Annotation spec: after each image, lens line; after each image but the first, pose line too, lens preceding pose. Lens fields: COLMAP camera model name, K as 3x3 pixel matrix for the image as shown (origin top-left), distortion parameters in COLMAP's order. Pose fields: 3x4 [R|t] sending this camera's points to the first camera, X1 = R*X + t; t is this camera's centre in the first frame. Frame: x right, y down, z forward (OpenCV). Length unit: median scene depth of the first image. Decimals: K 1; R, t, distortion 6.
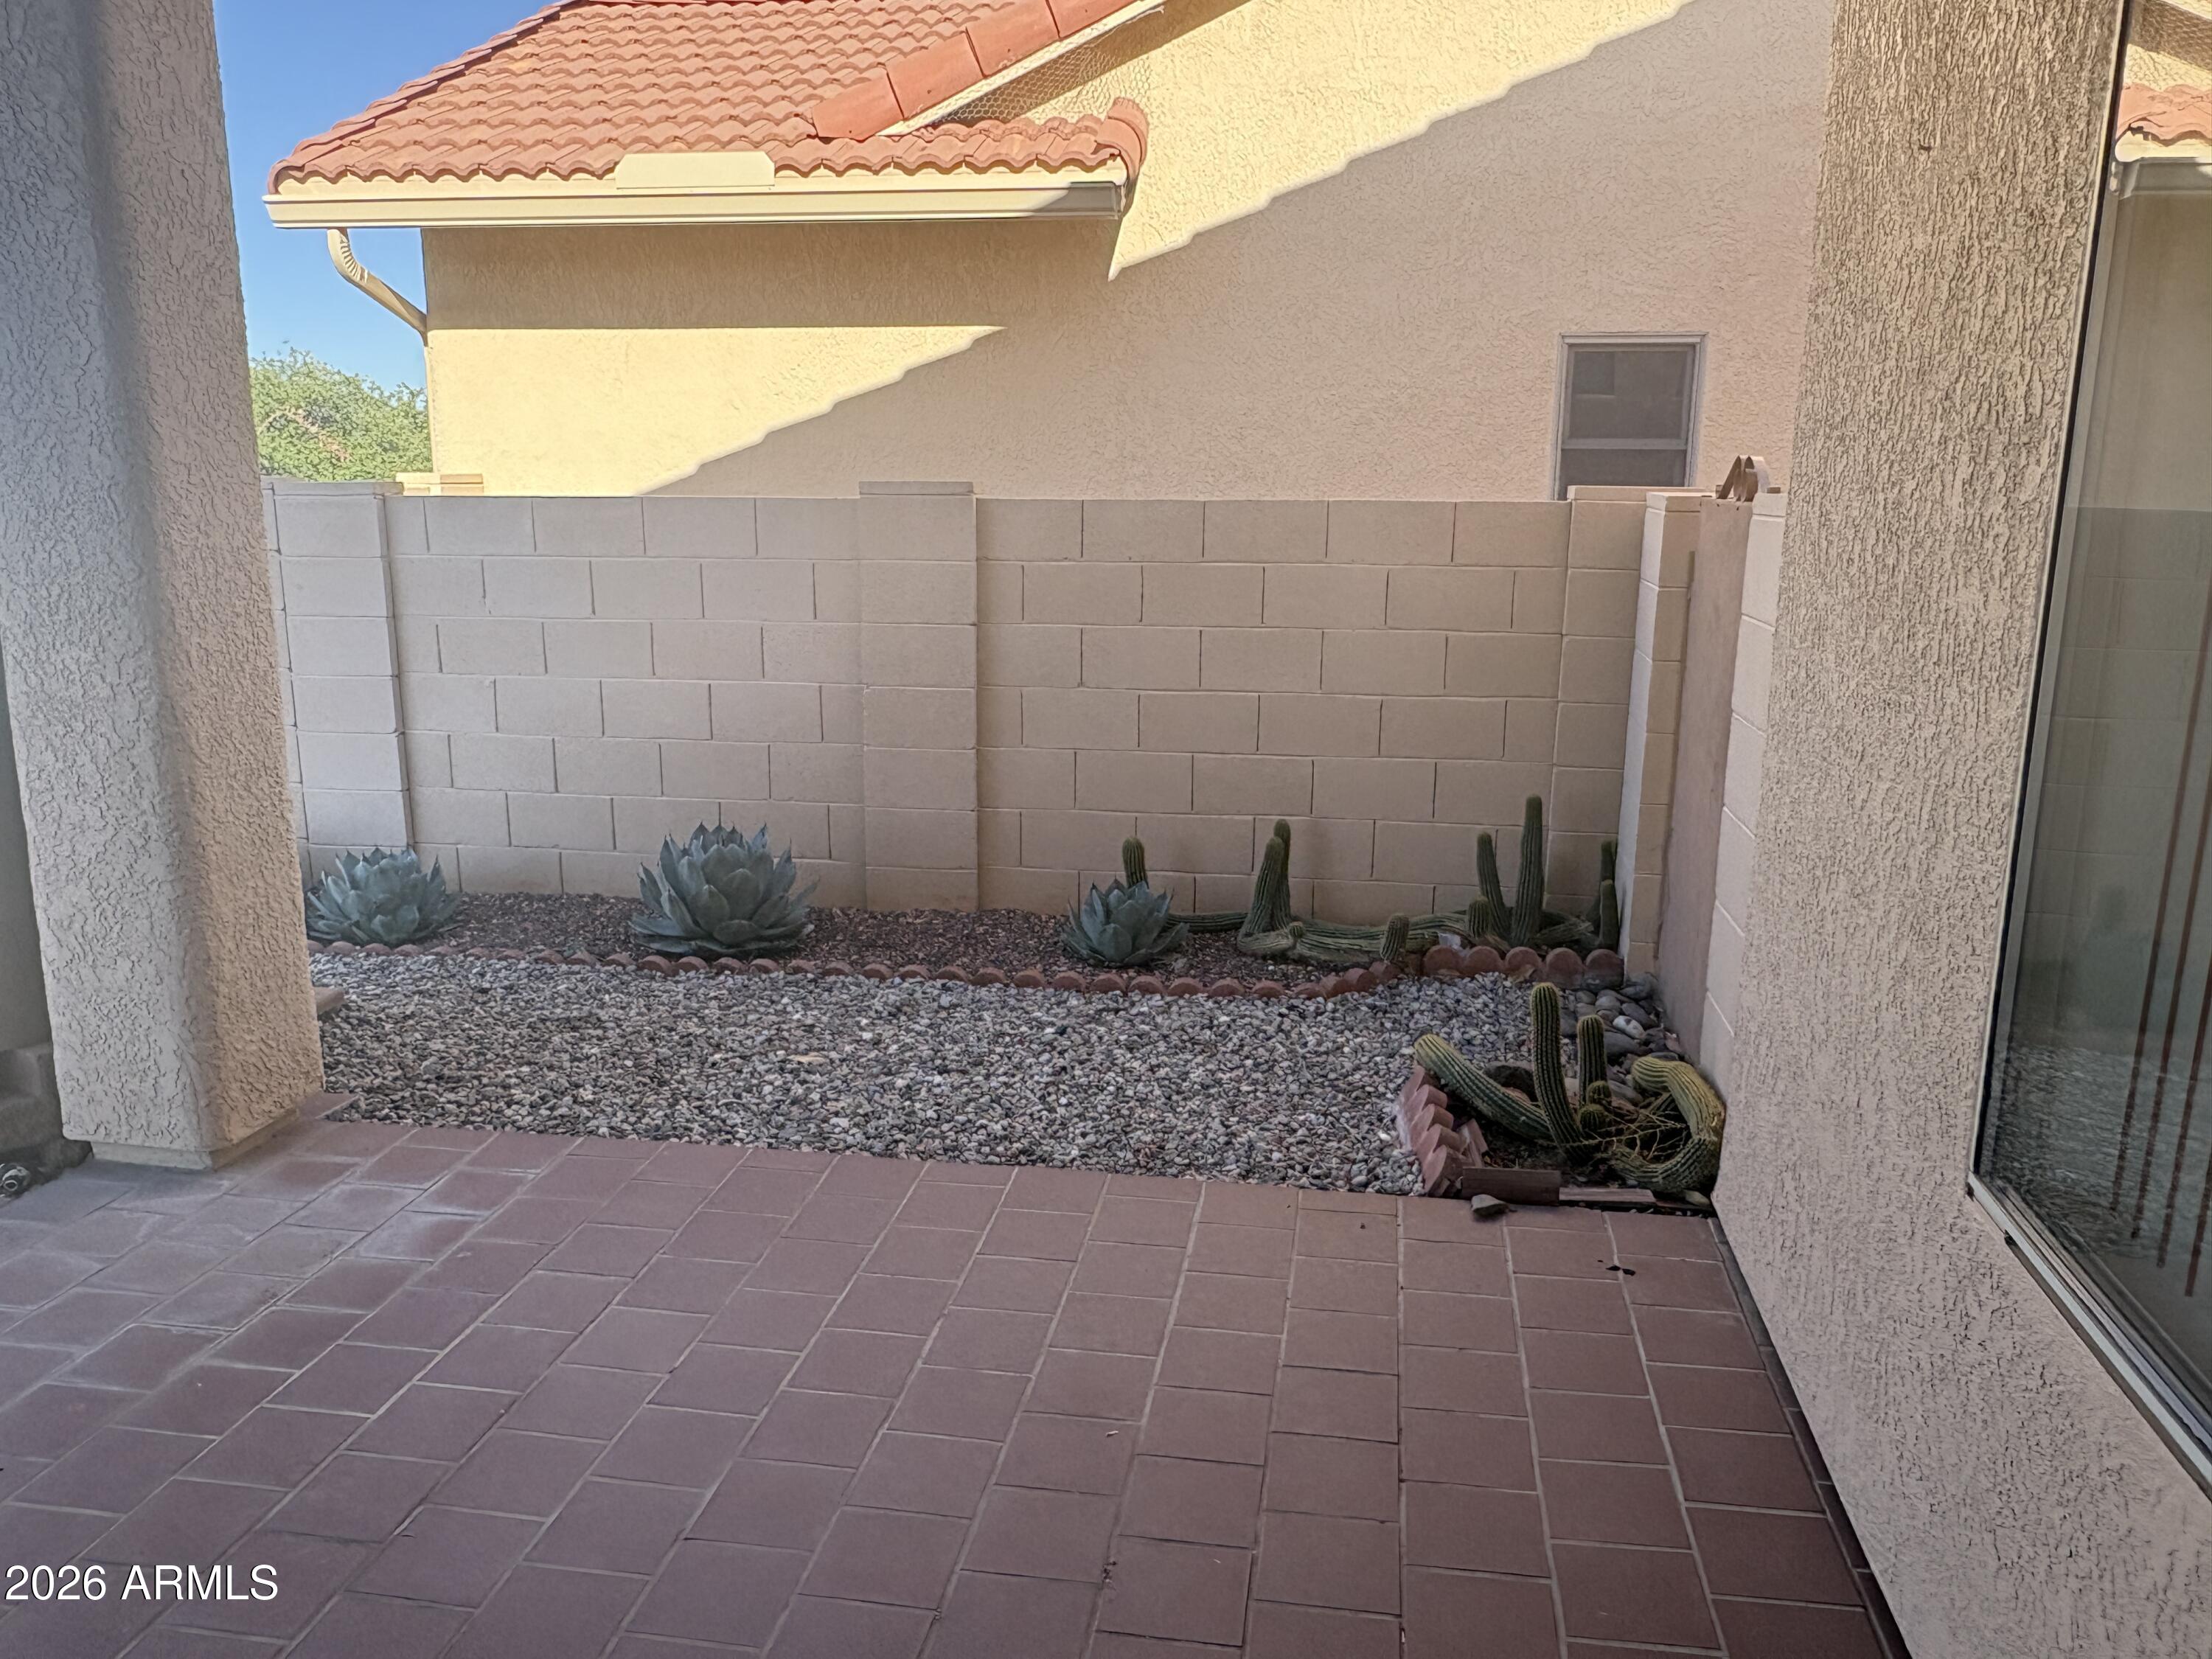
lens RADIAL K [[1656.1, 0, 1101.3], [0, 1656.1, 838.4], [0, 0, 1]] dist [0.081303, -0.125314]
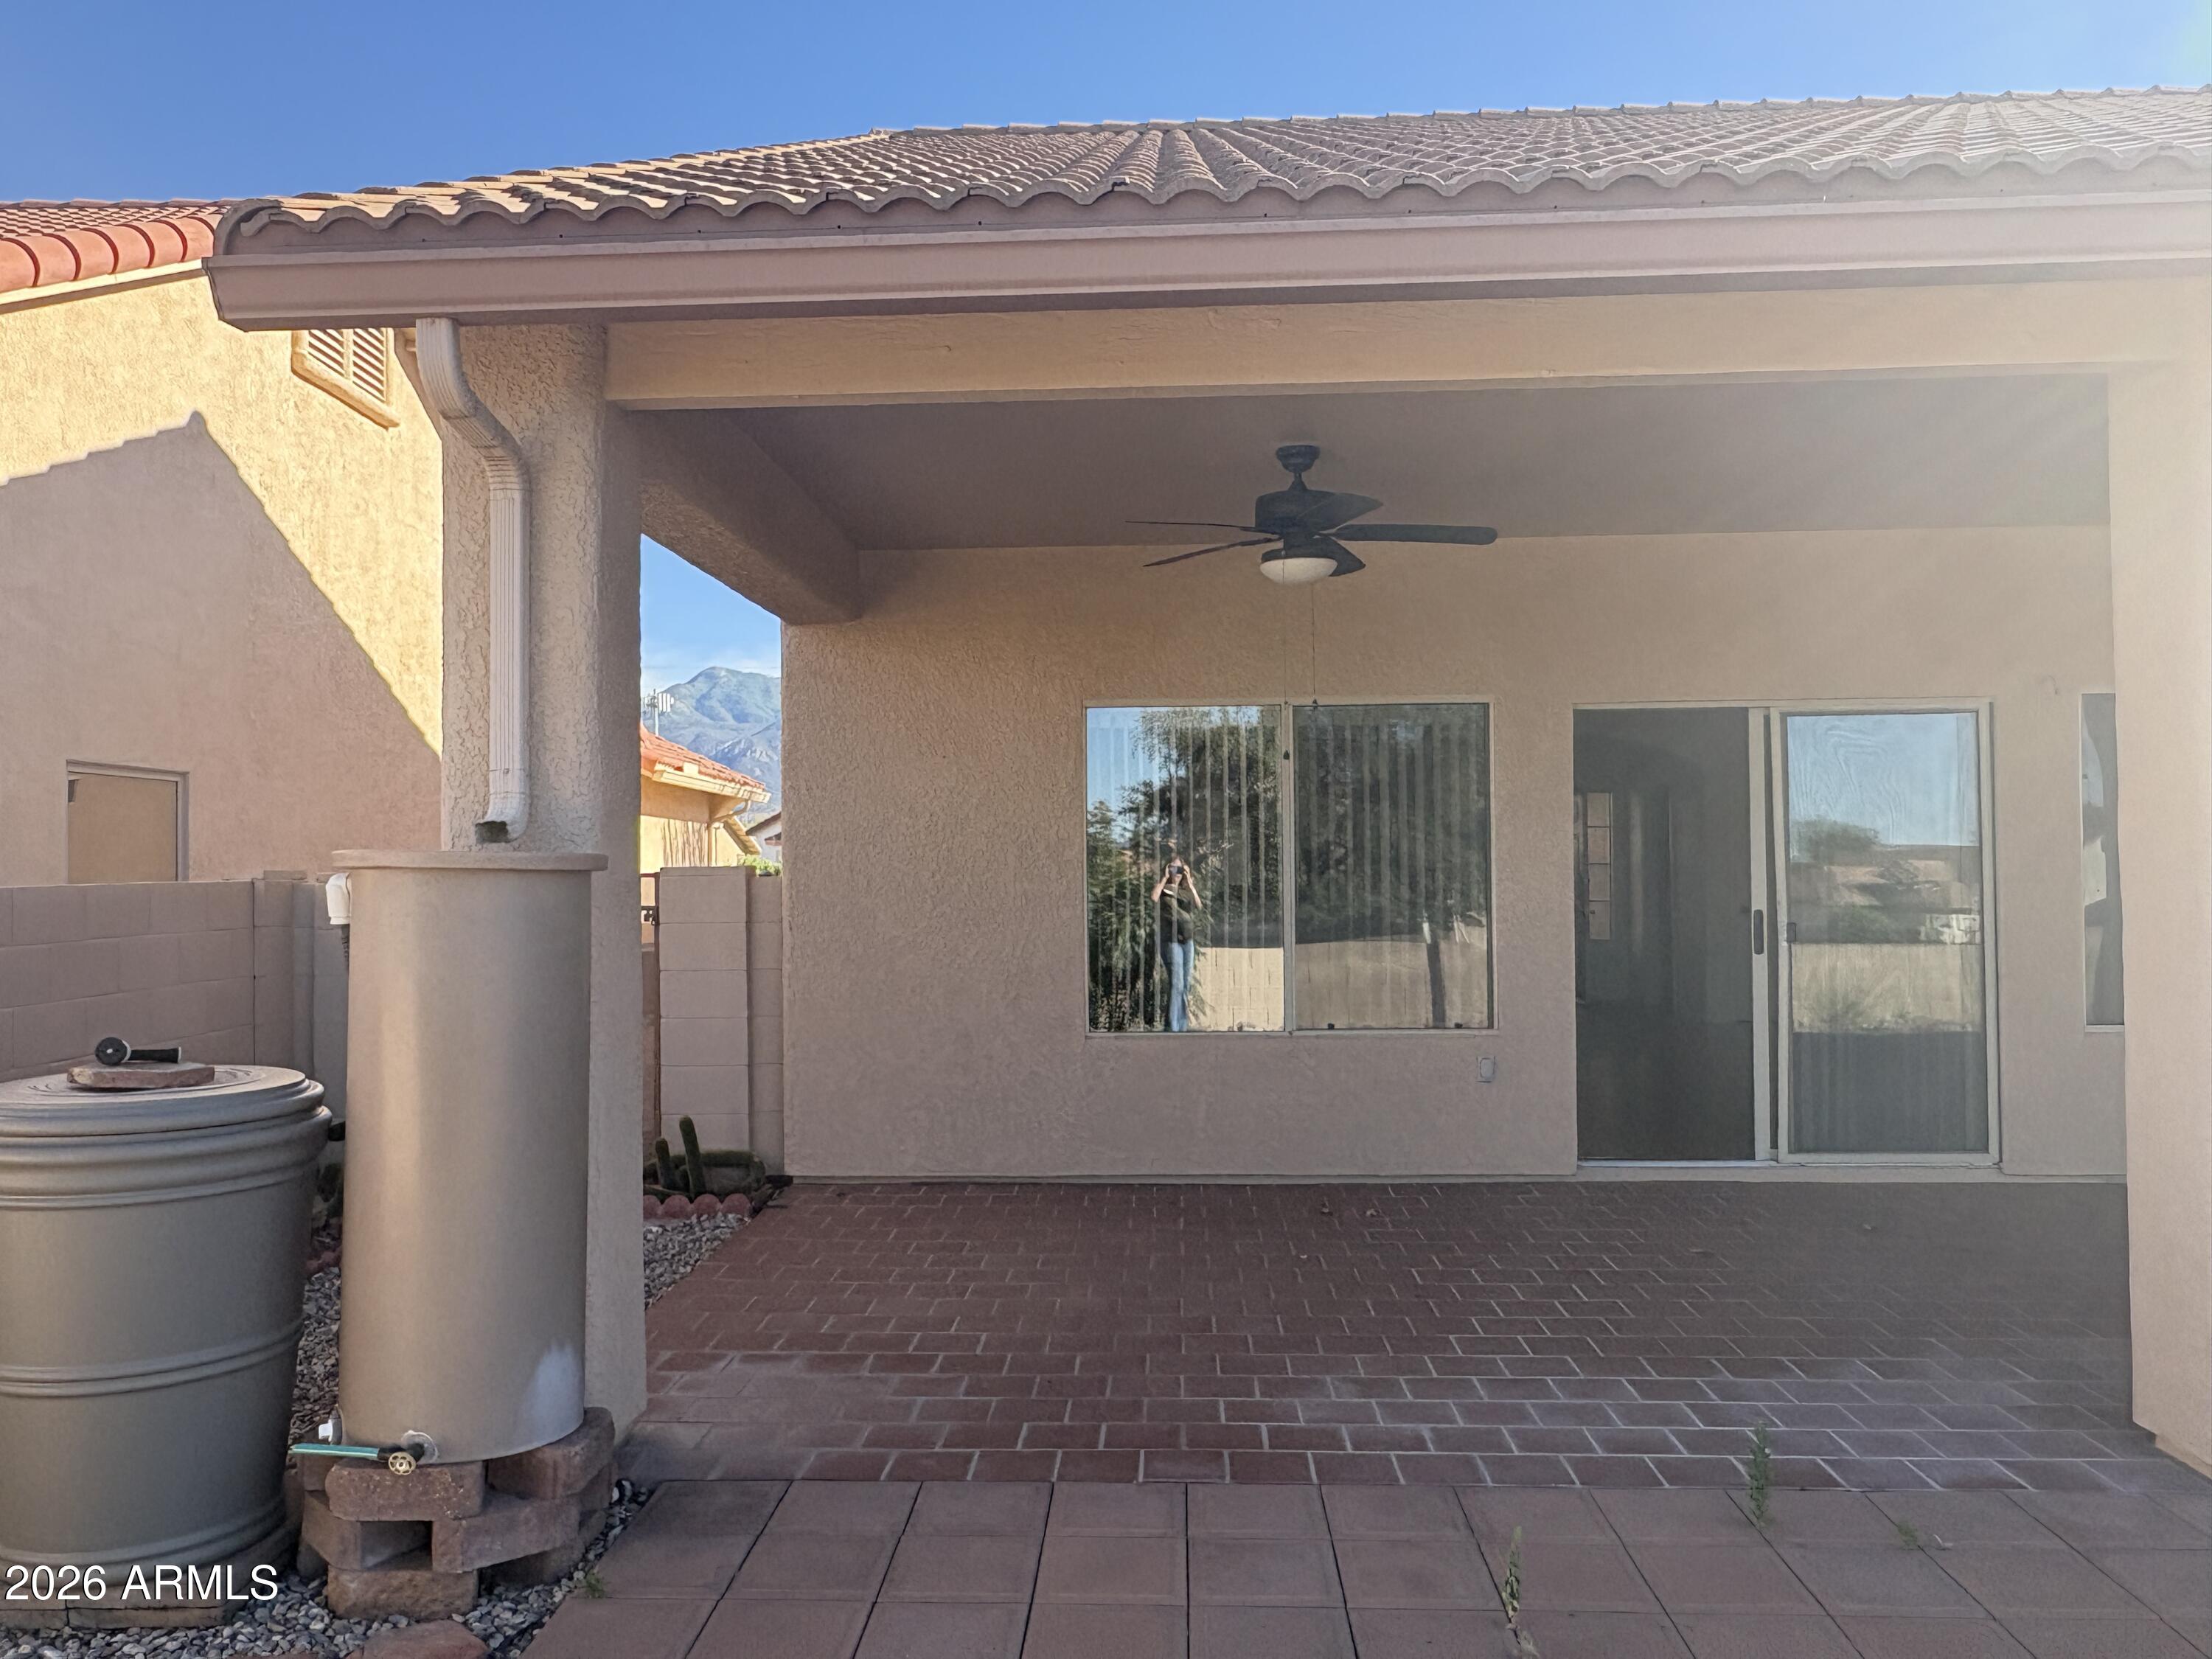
lens RADIAL K [[1641.9, 0, 1100.9], [0, 1641.9, 833.7], [0, 0, 1]] dist [-0.002773, 0.005692]
pose [[-0.123123, 0.015935, 0.992263, -0.908490], [0.220731, 0.975264, 0.011727, -0.081059], [-0.967532, 0.220467, -0.123595, 0.383275]]
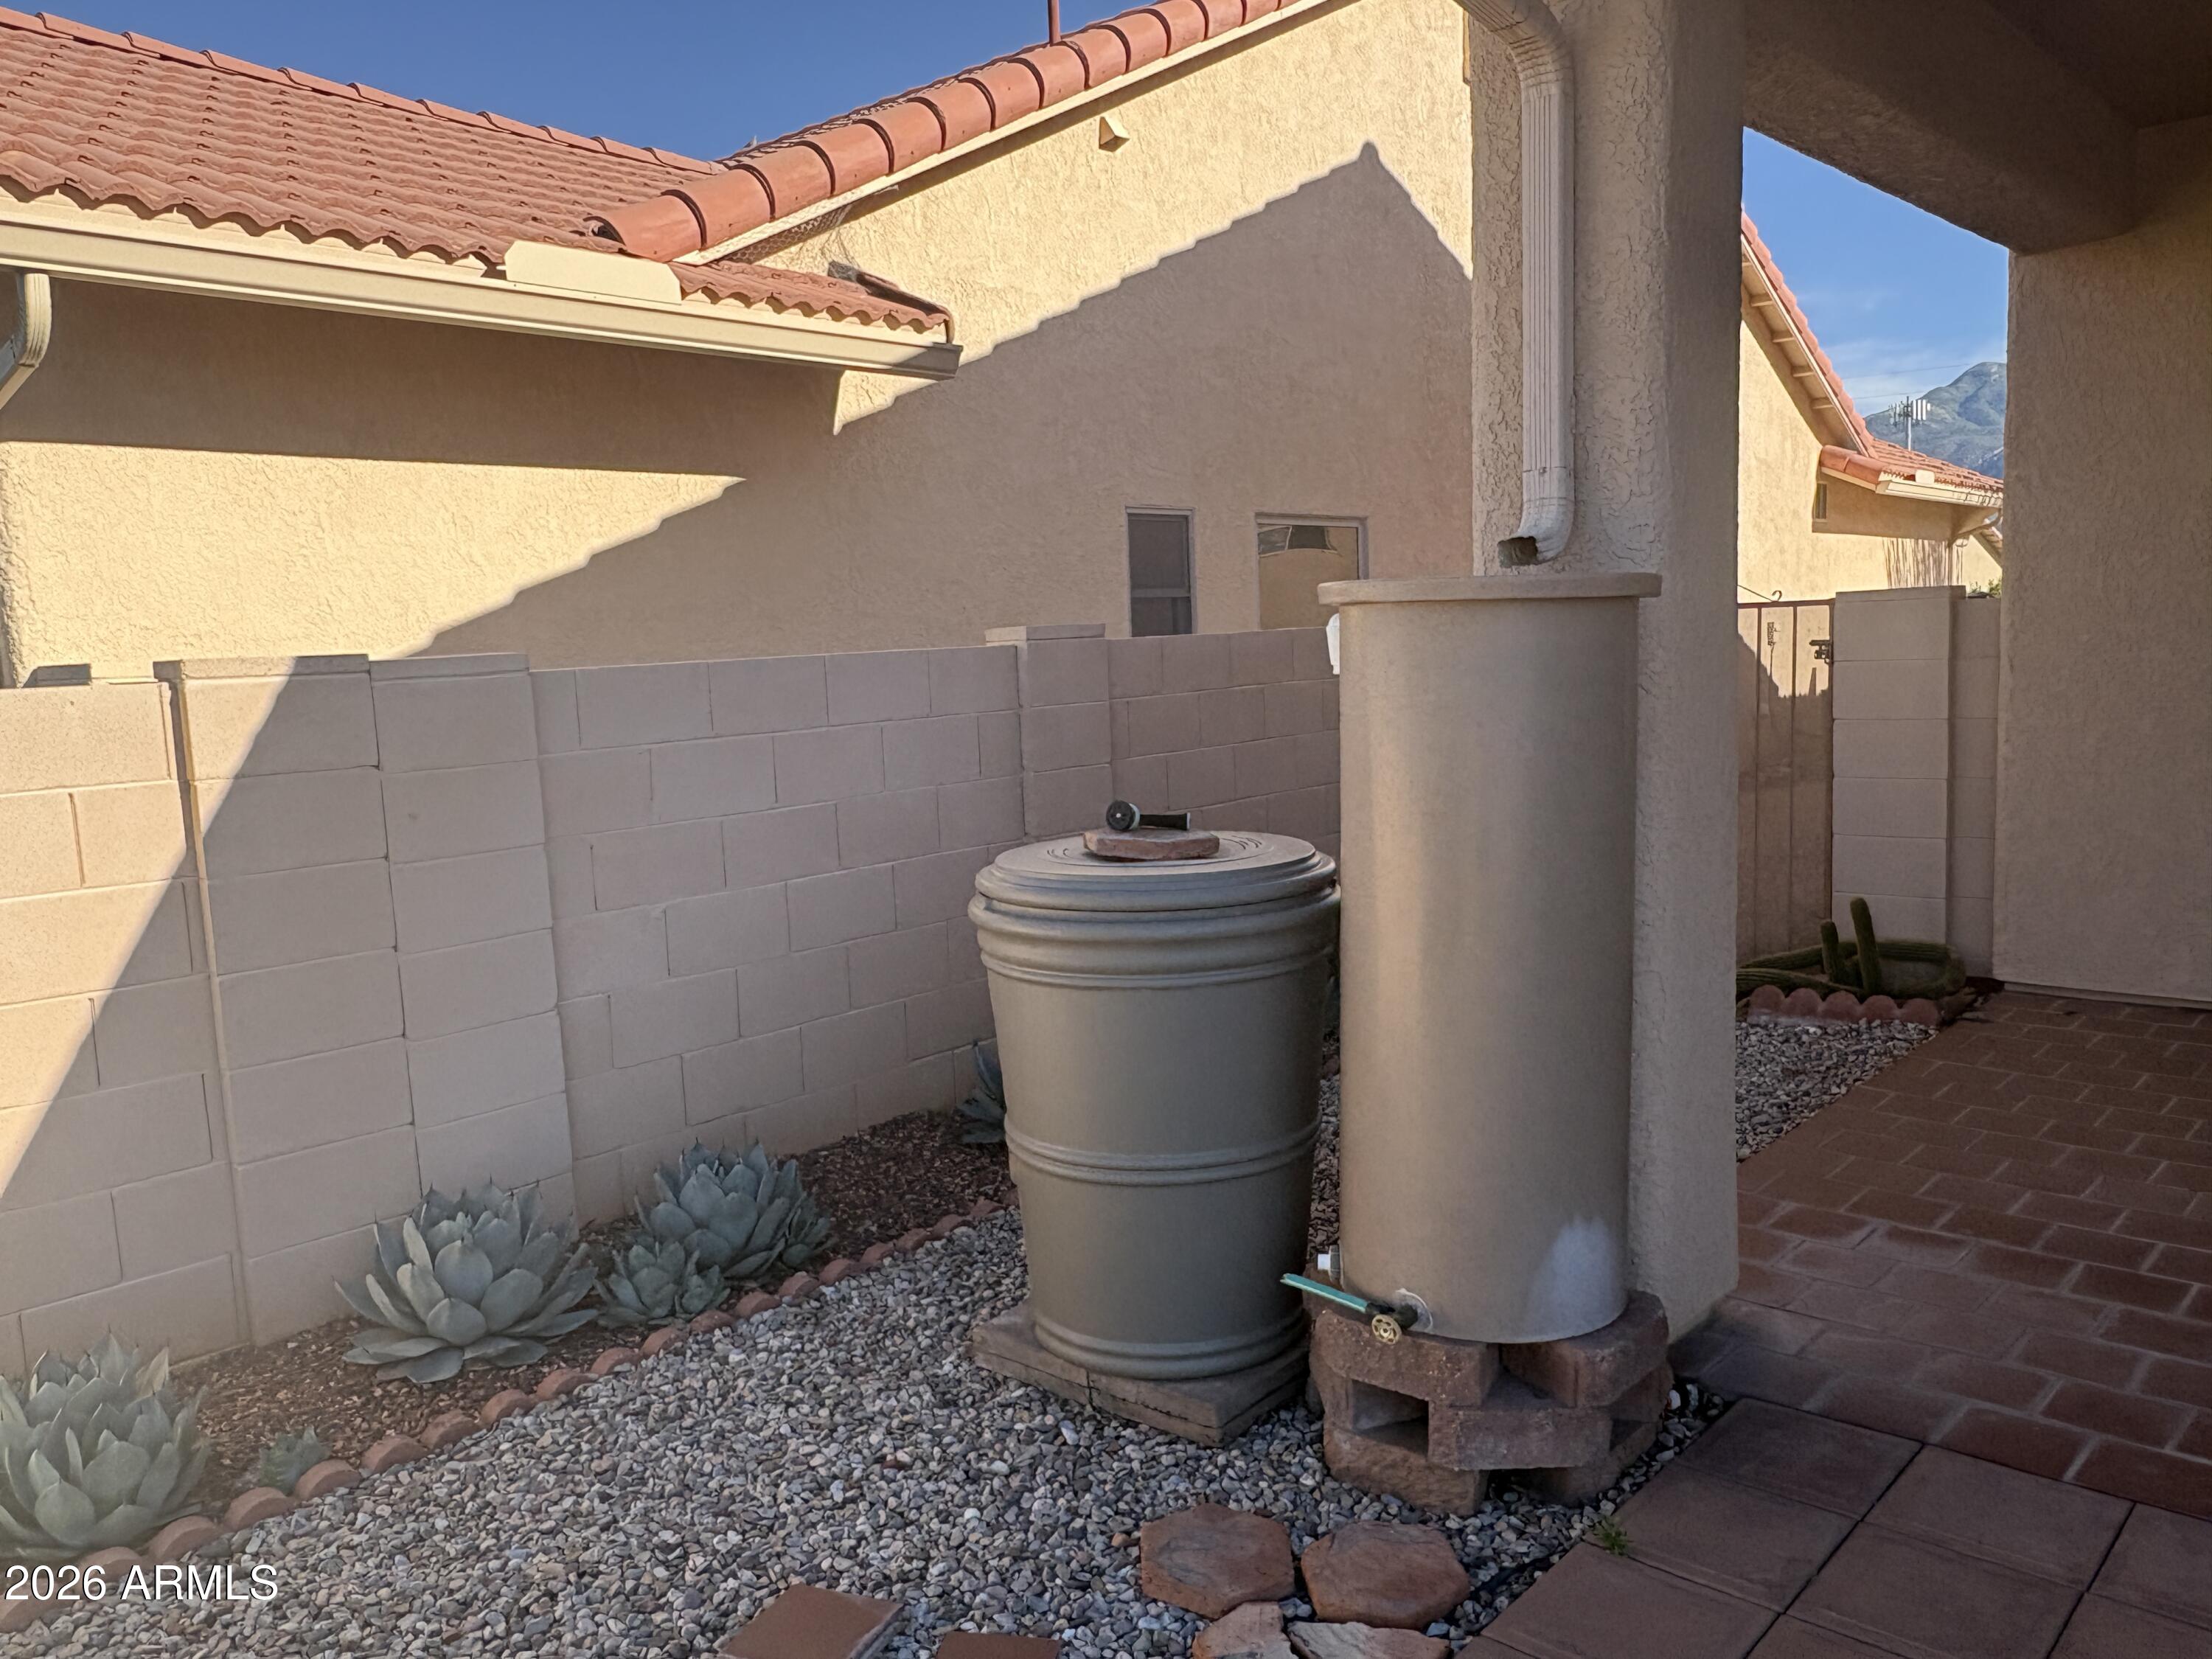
lens RADIAL K [[1662.3, 0, 1111.2], [0, 1662.3, 847.0], [0, 0, 1]] dist [-0.004692, 0.008468]
pose [[0.549295, -0.135394, 0.824587, -0.762013], [0.224707, 0.974372, 0.010301, -0.073982], [-0.804849, 0.179632, 0.565642, 0.368402]]
